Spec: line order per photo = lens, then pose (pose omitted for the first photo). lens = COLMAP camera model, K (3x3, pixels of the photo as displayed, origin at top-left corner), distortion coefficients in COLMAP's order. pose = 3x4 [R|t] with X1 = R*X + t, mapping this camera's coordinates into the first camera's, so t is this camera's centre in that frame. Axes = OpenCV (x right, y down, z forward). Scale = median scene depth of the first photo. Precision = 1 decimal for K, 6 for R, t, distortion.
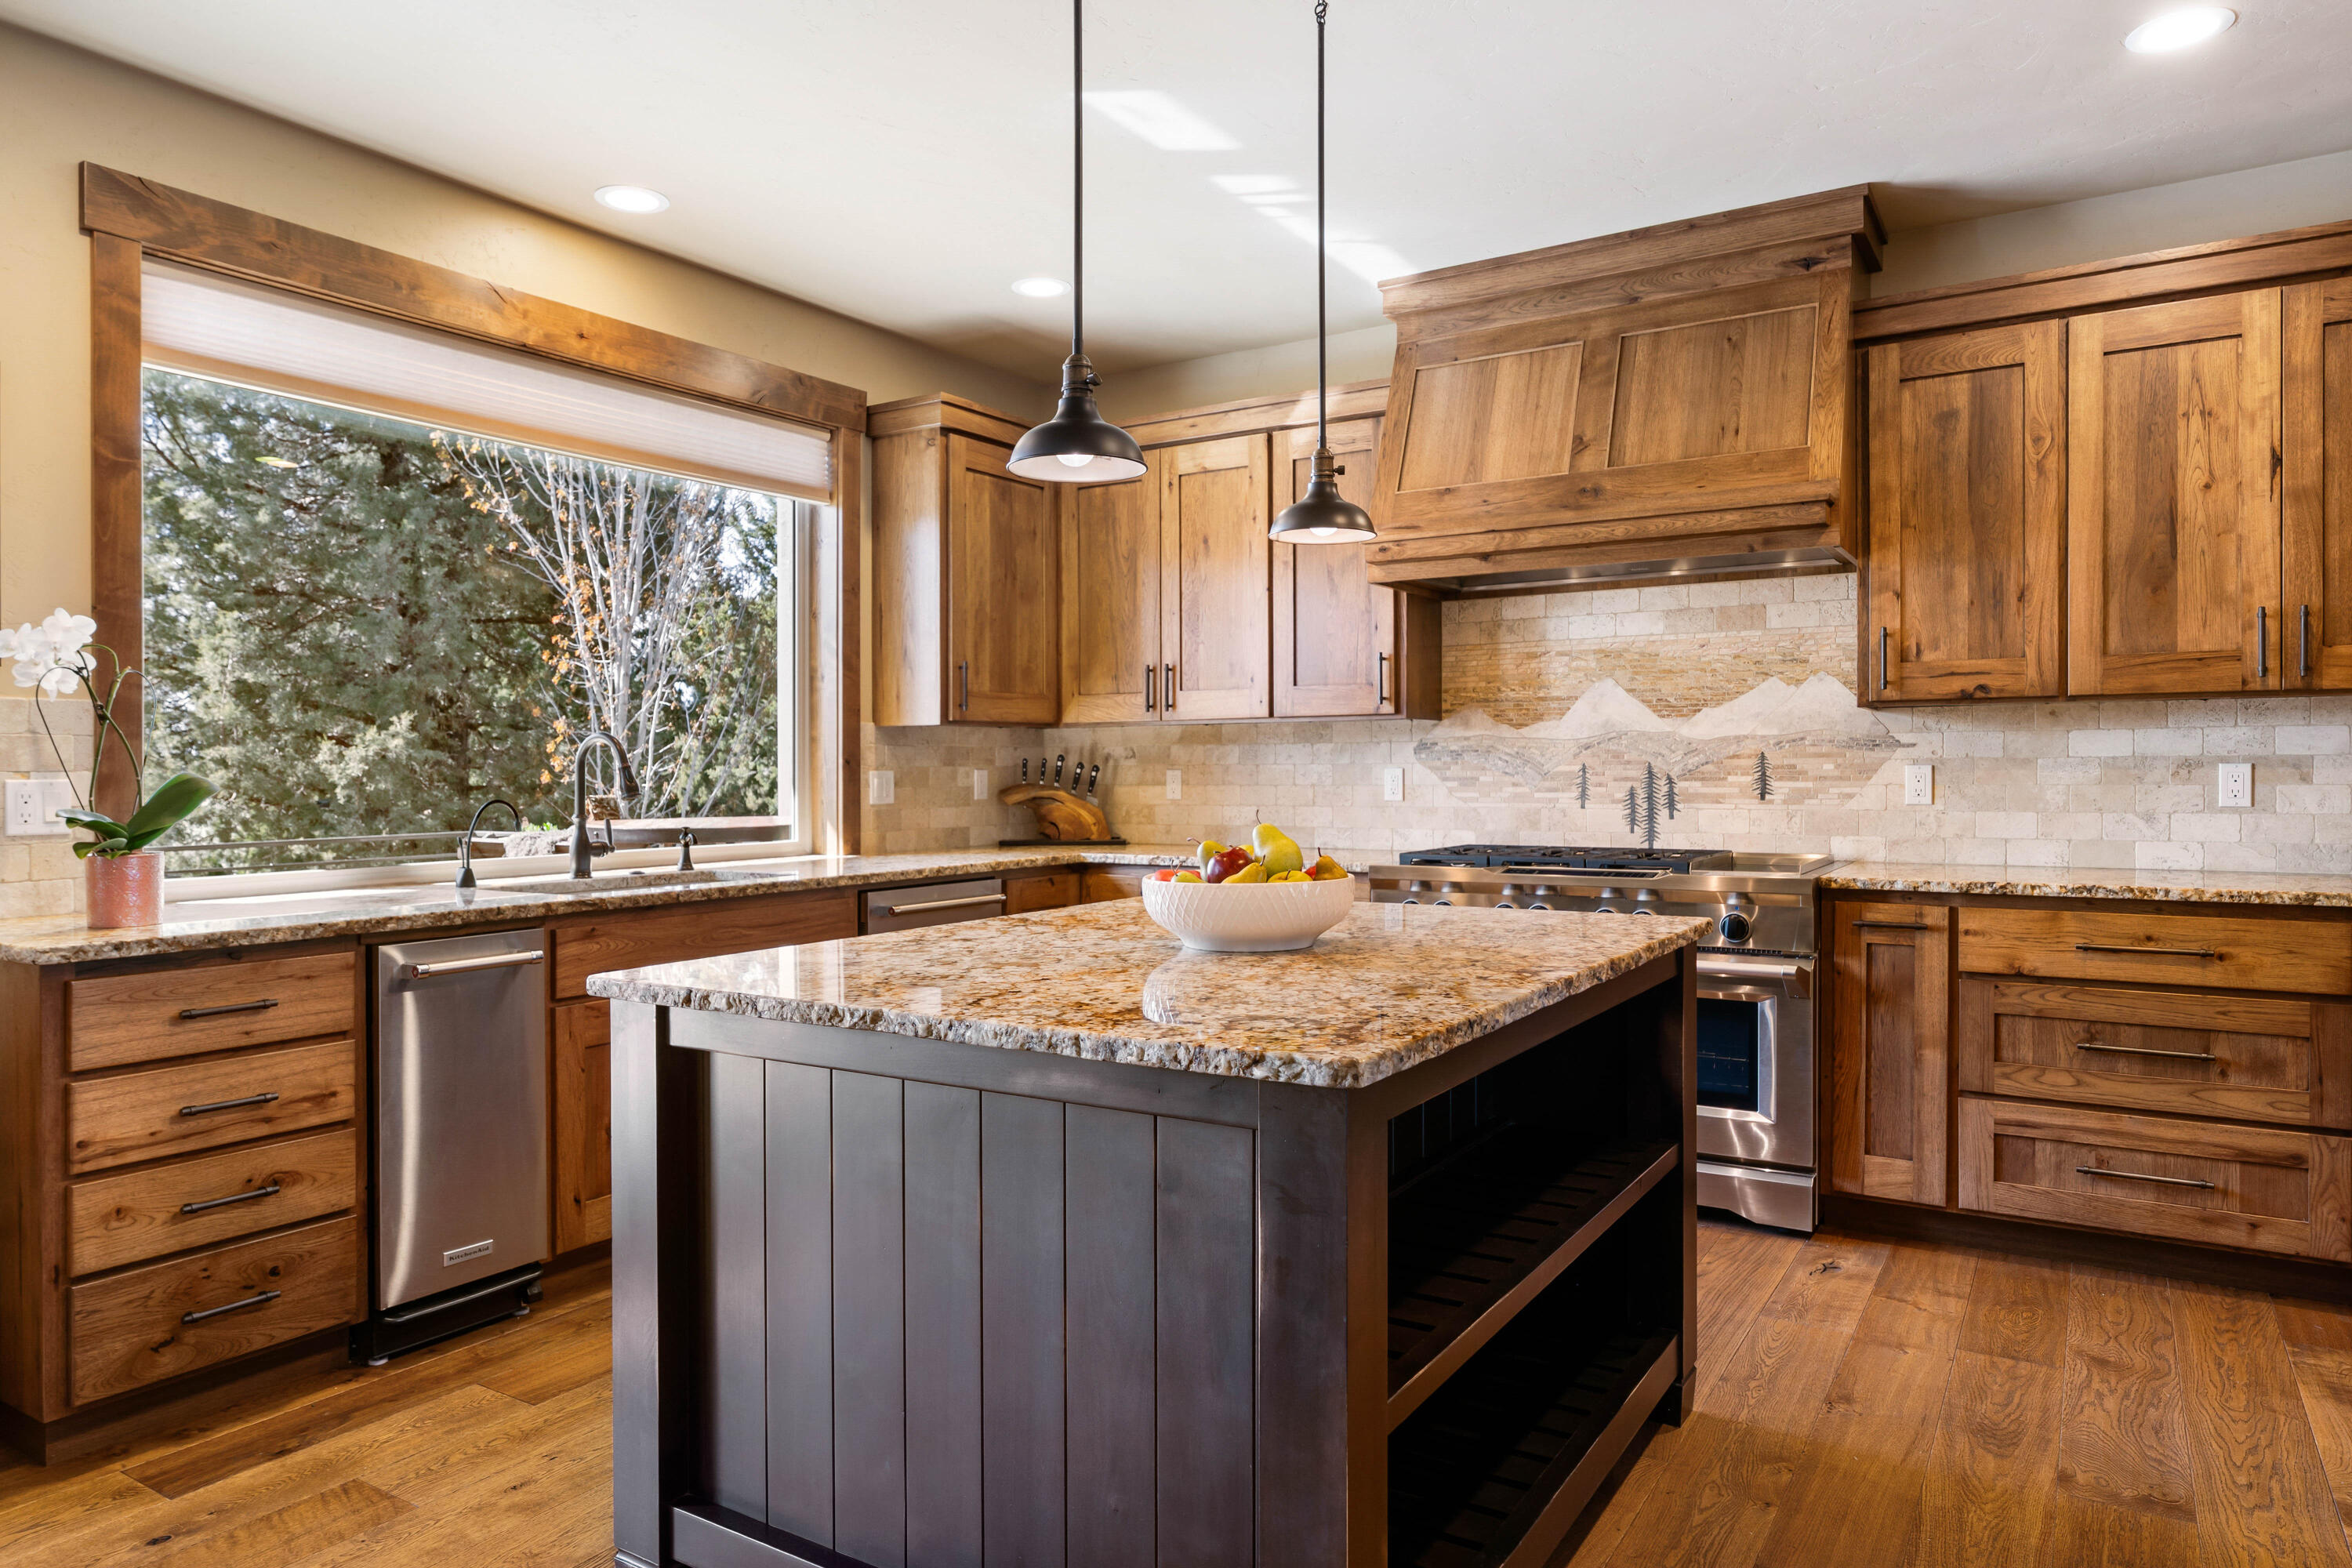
lens RADIAL K [[1483.2, 0, 1186.8], [0, 1483.2, 761.2], [0, 0, 1]] dist [-0.010684, 0.001148]
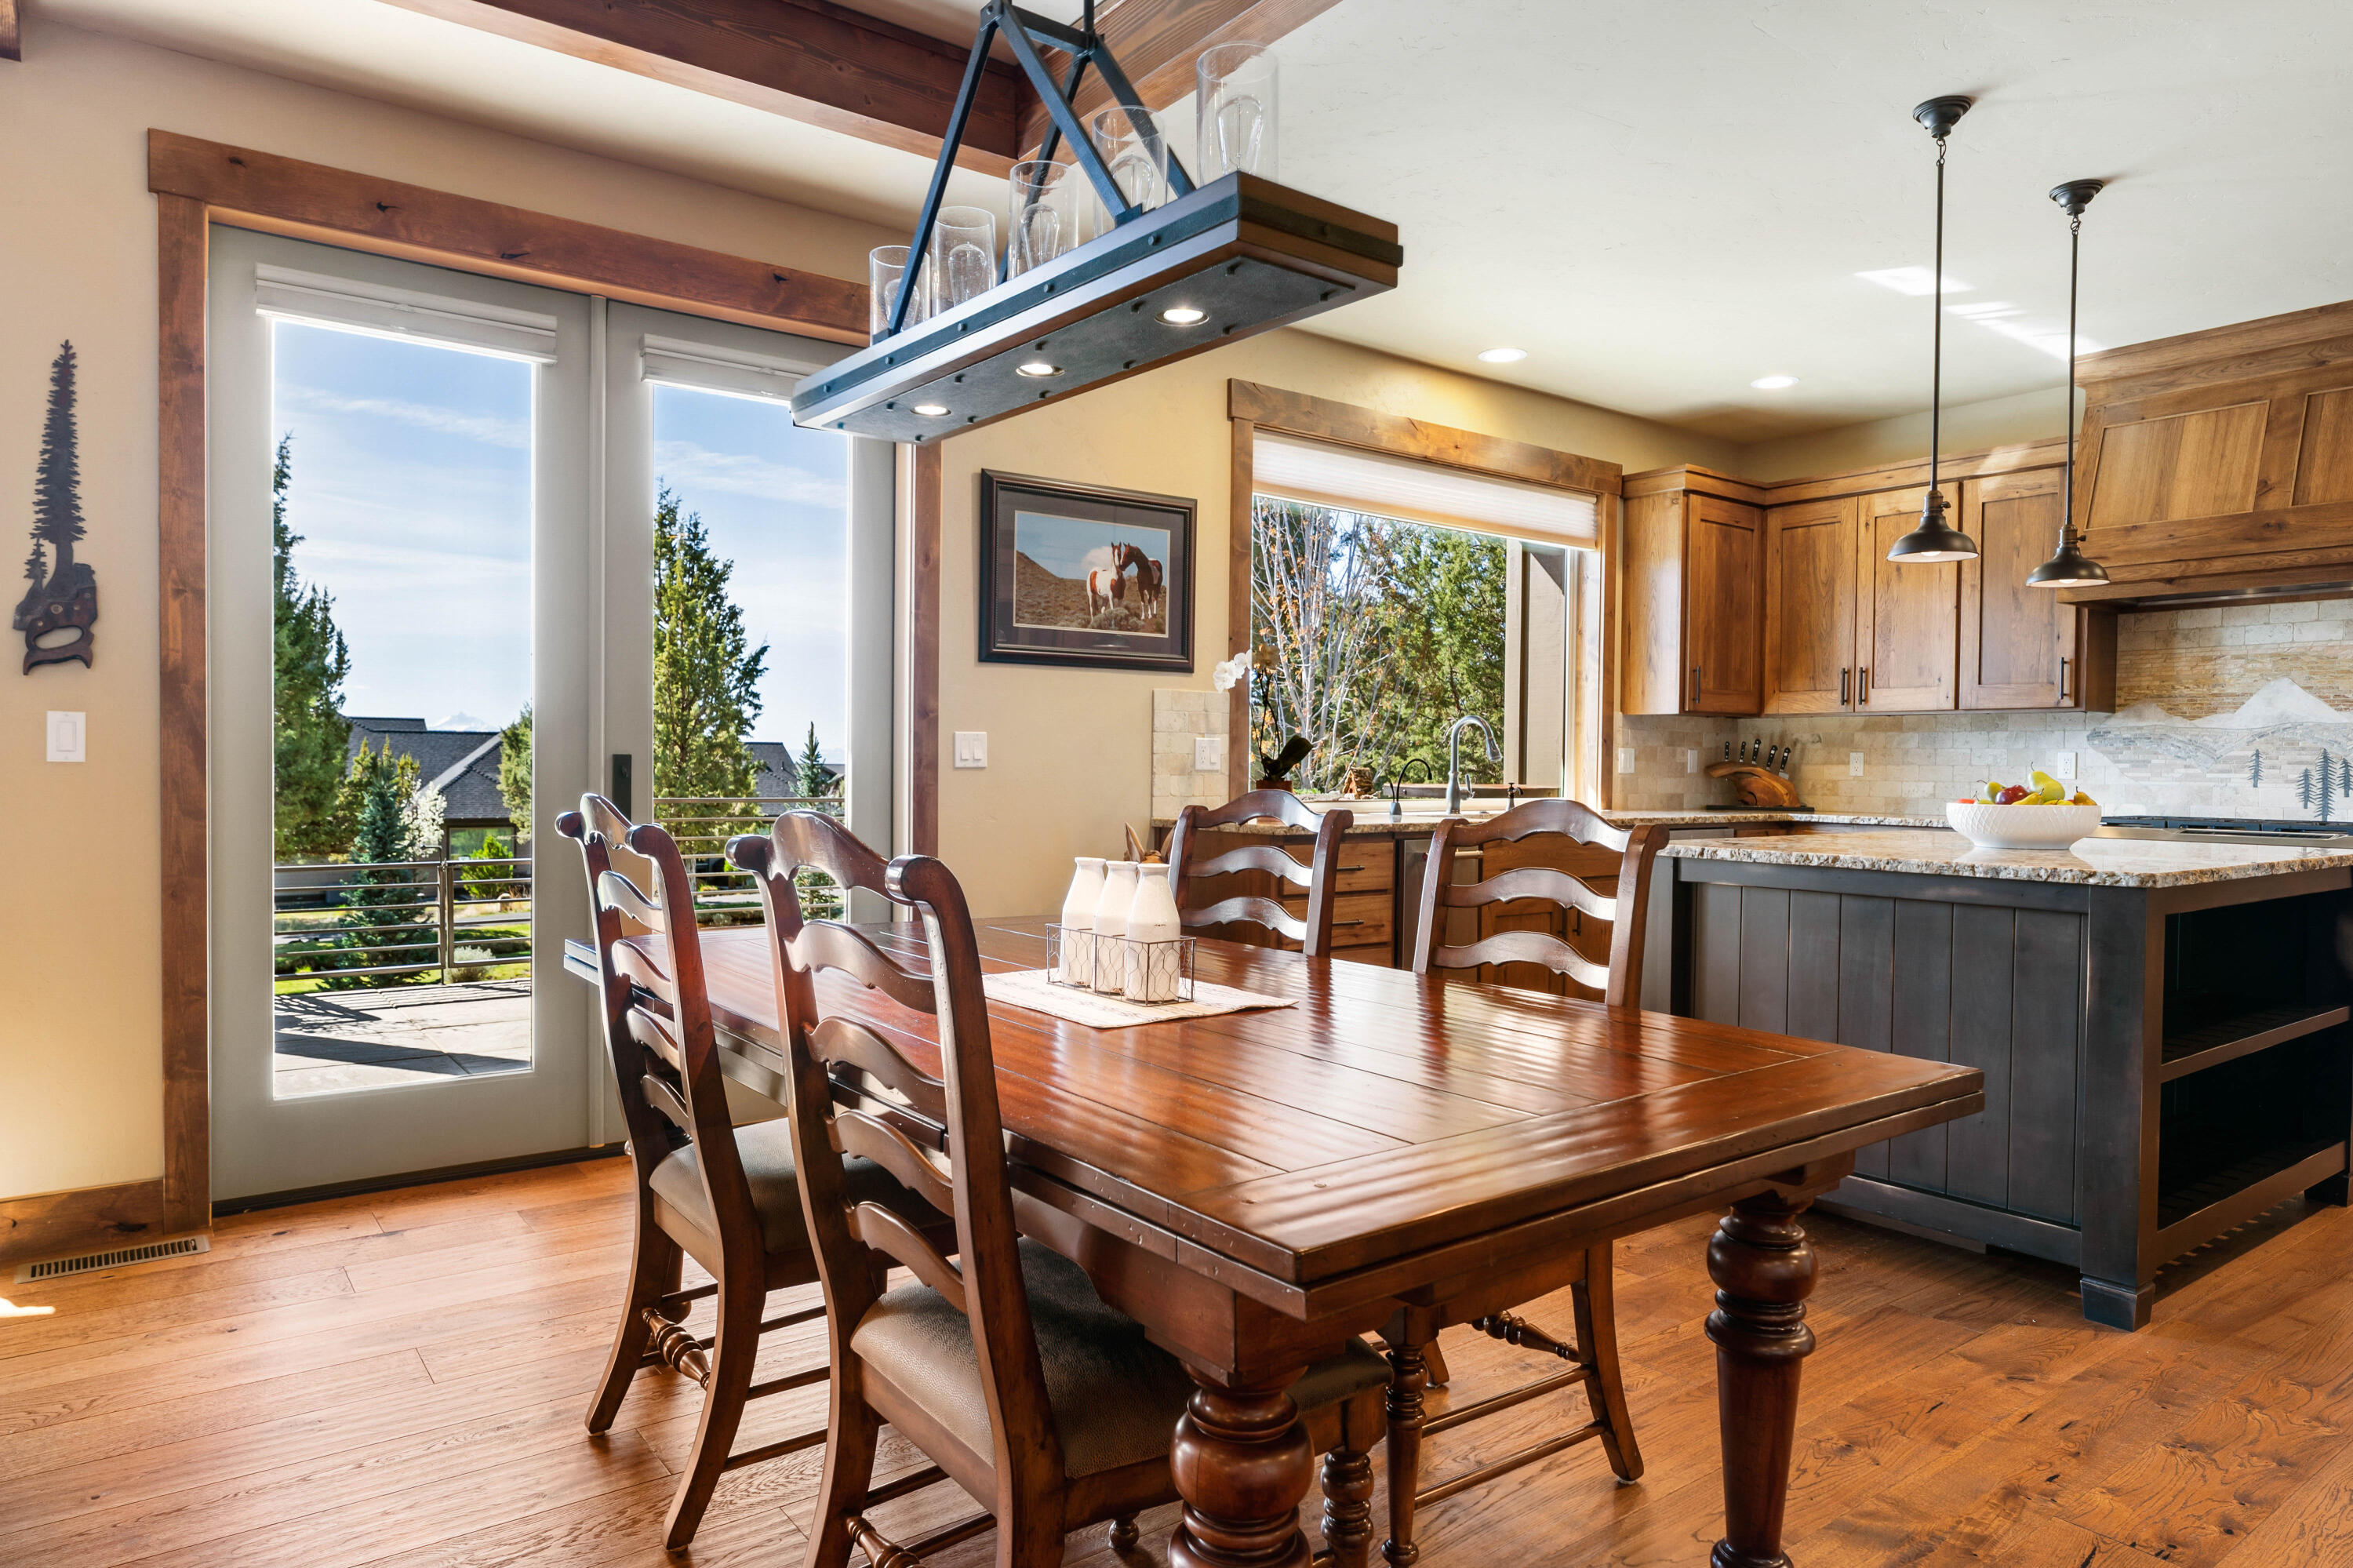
lens RADIAL K [[1458.6, 0, 1179.6], [0, 1458.6, 773.3], [0, 0, 1]] dist [0.000765, 0.005046]
pose [[0.937603, 0.020463, -0.347106, -0.137011], [-0.017208, 0.999774, 0.012458, 0.021207], [0.347282, -0.005708, 0.937743, -0.404516]]
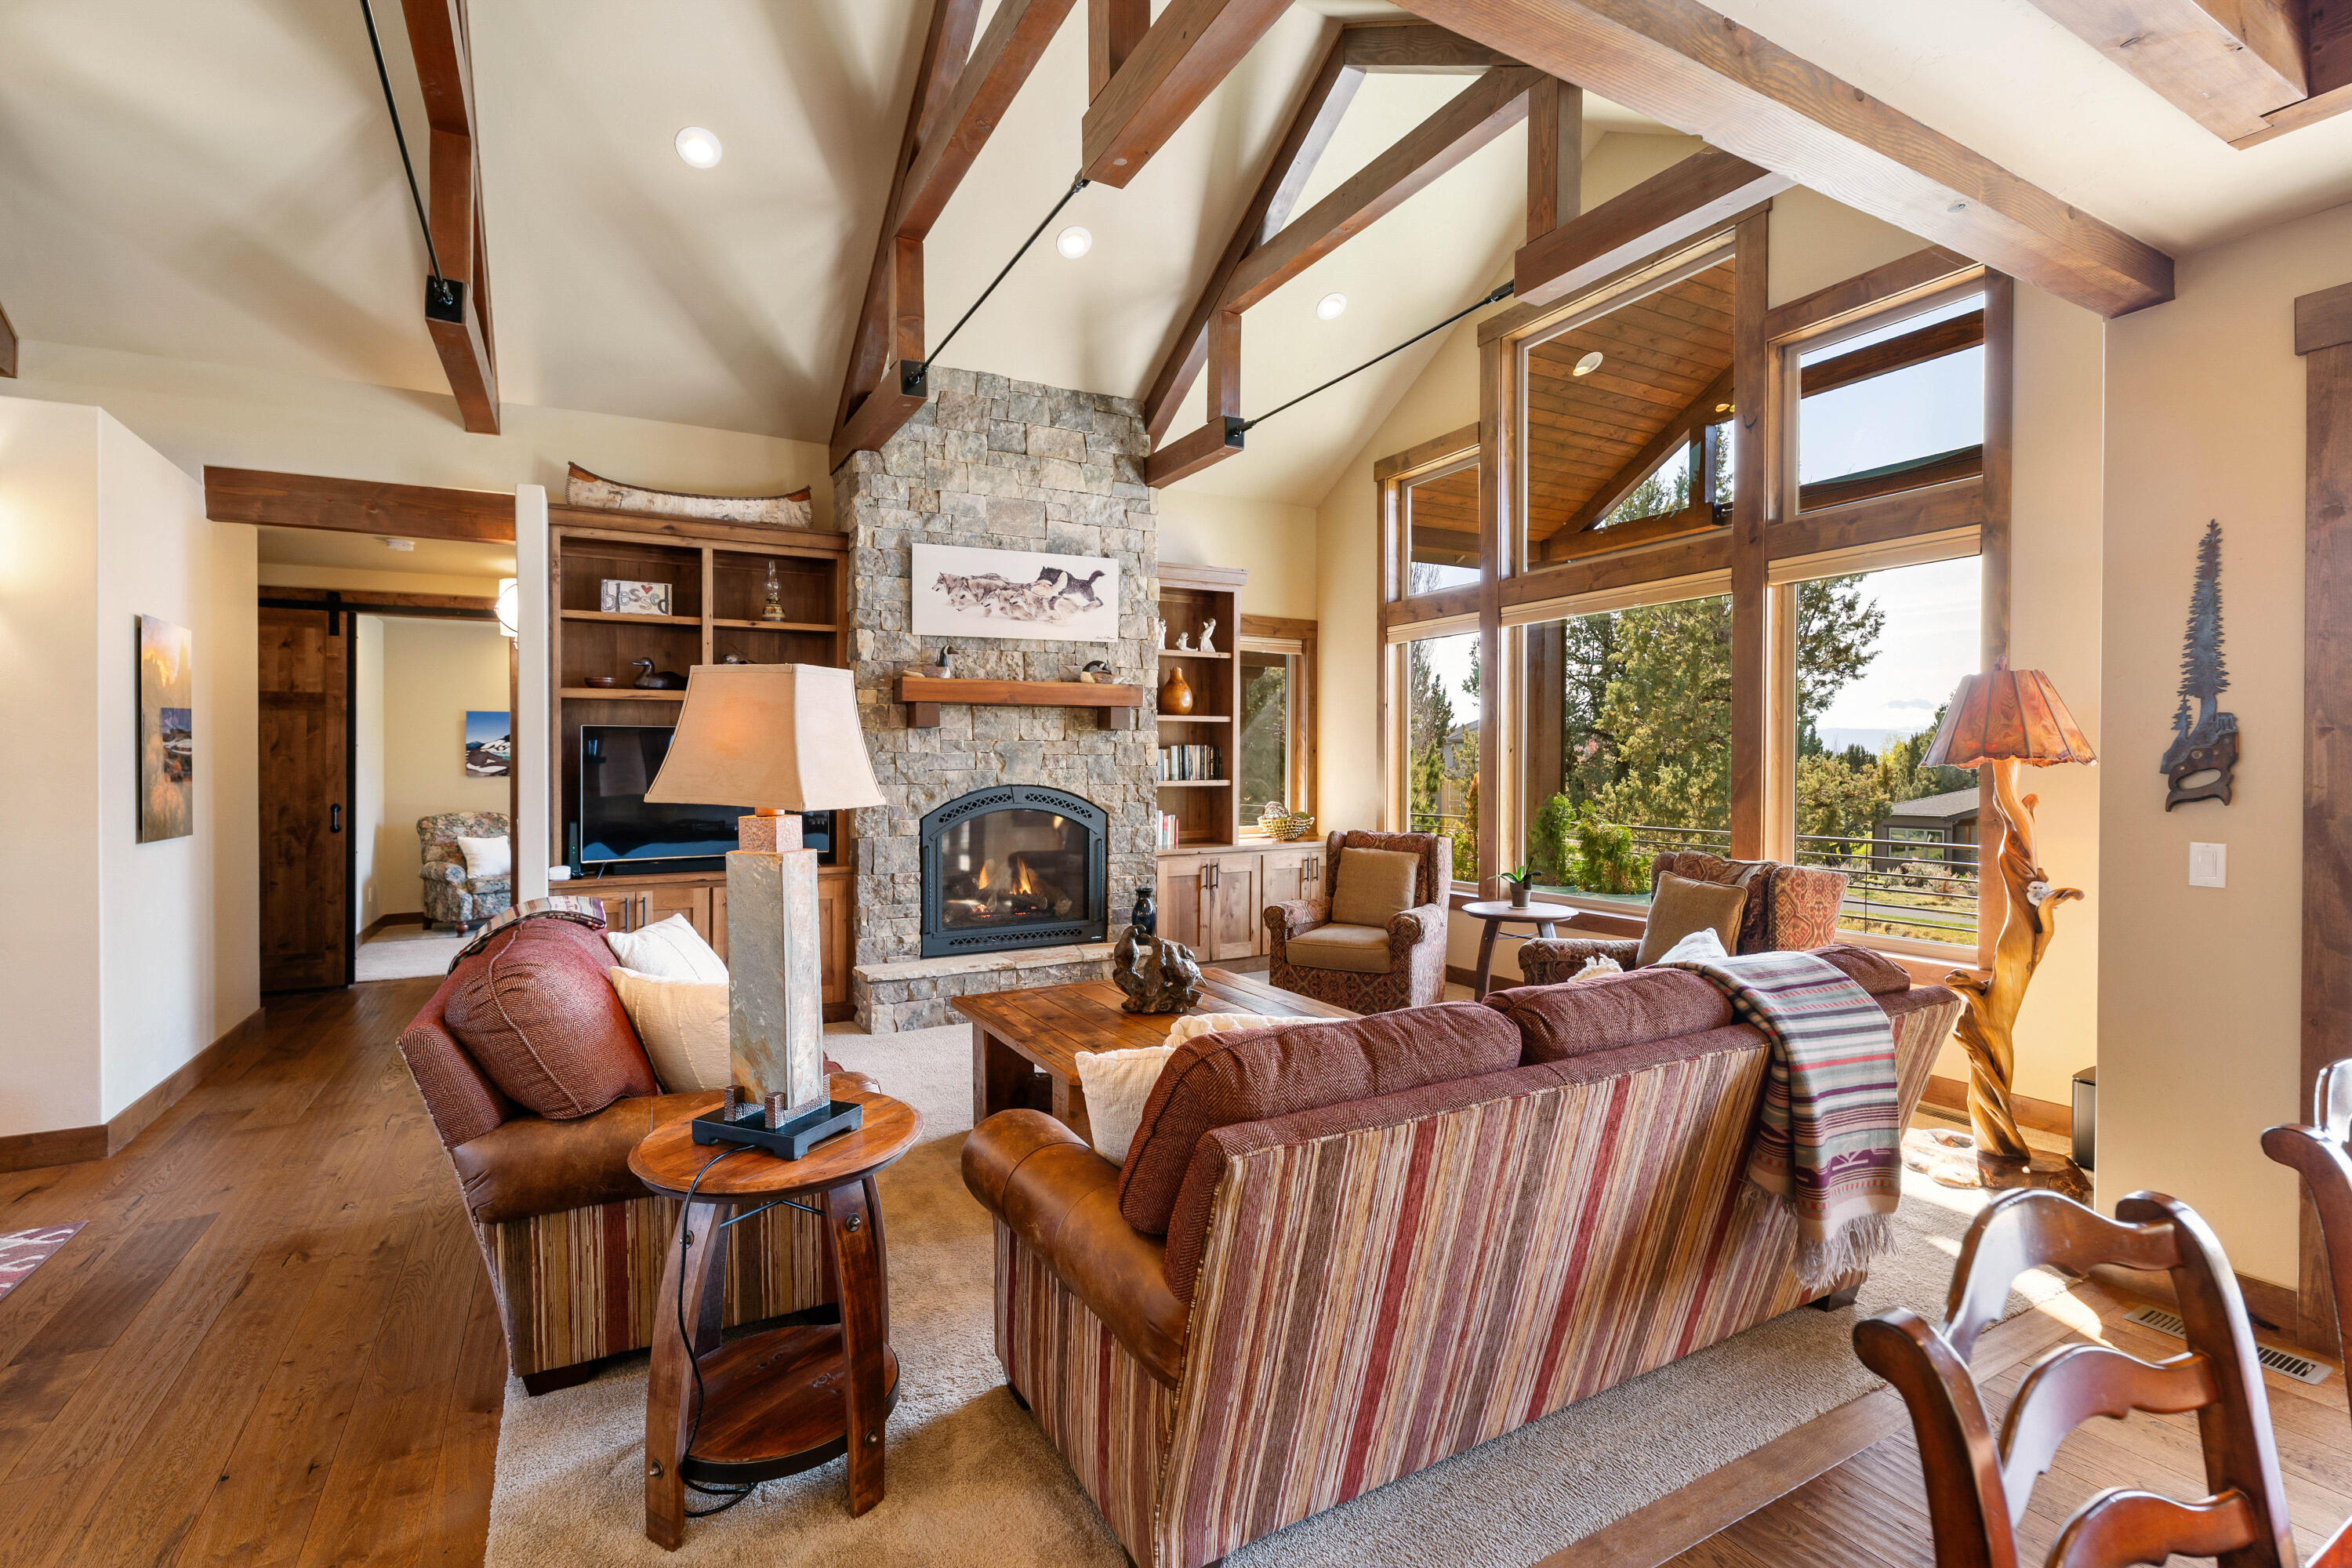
lens RADIAL K [[1057.7, 0, 1163.8], [0, 1057.7, 766.3], [0, 0, 1]] dist [0.000747, 0.000509]
pose [[-0.486496, 0.011389, -0.873609, -0.092387], [0.007599, 0.999932, 0.008805, -0.040974], [0.873650, -0.002355, -0.486549, -0.156696]]
